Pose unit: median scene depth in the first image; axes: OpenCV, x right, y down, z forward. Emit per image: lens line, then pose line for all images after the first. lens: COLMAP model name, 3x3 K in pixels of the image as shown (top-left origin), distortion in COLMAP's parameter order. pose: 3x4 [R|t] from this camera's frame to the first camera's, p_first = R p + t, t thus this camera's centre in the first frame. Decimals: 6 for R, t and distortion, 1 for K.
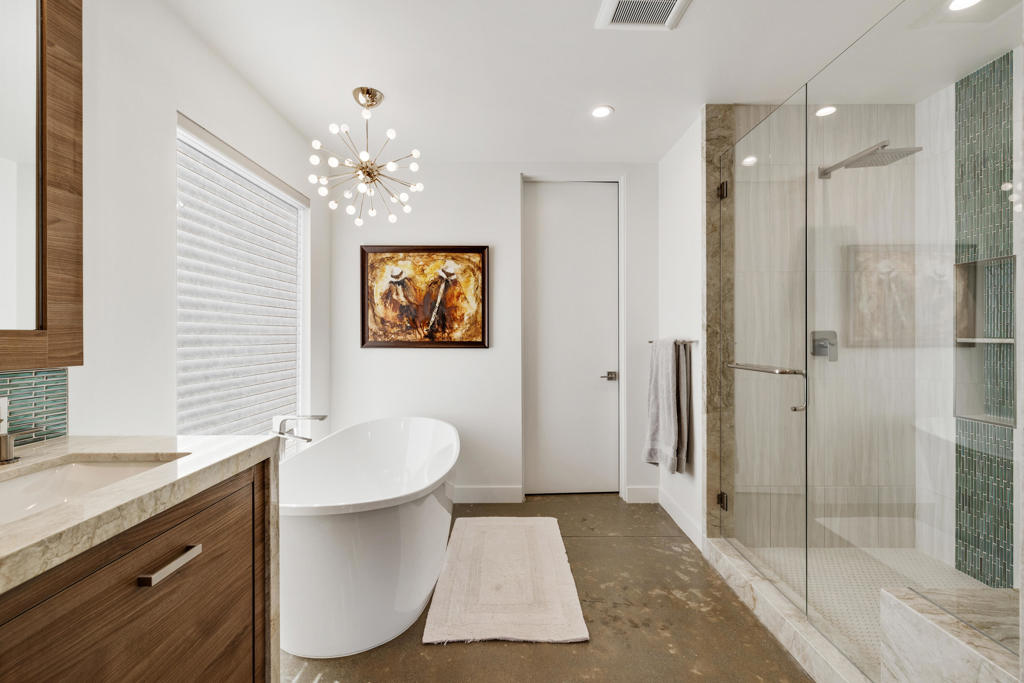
lens RADIAL K [[446.2, 0, 514.0], [0, 446.2, 335.5], [0, 0, 1]] dist [0.001226, -0.000995]
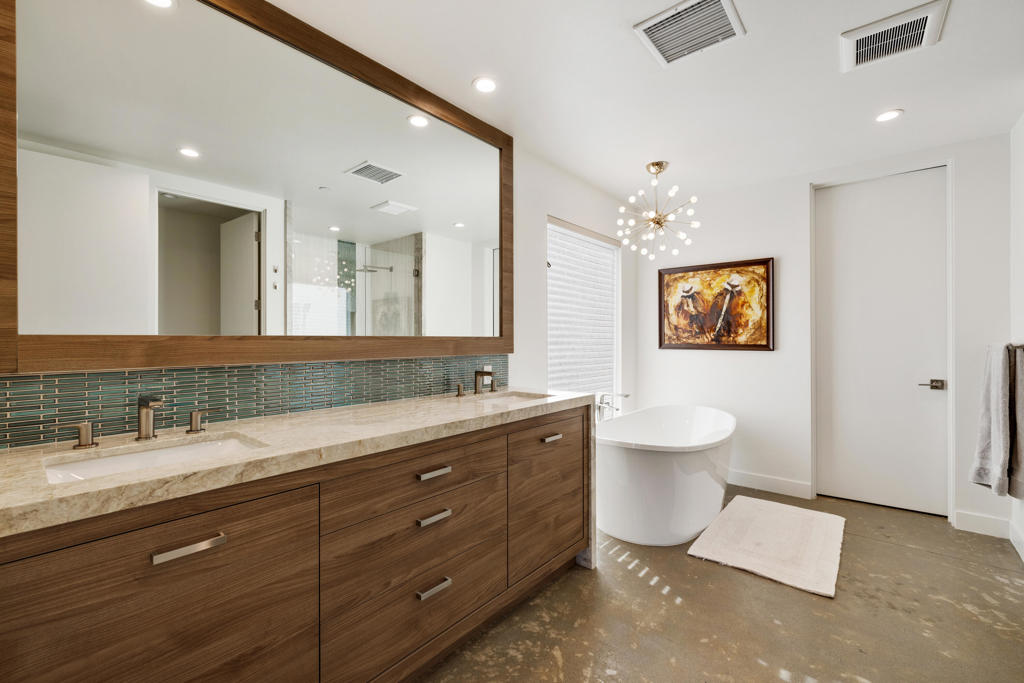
lens RADIAL K [[446.2, 0, 511.6], [0, 446.2, 340.7], [0, 0, 1]] dist [0.001226, -0.000995]
pose [[0.765206, 0.000300, -0.643786, 0.216543], [0.000581, 0.999999, 0.001157, 0.002820], [0.643785, -0.001260, 0.765205, -0.347027]]
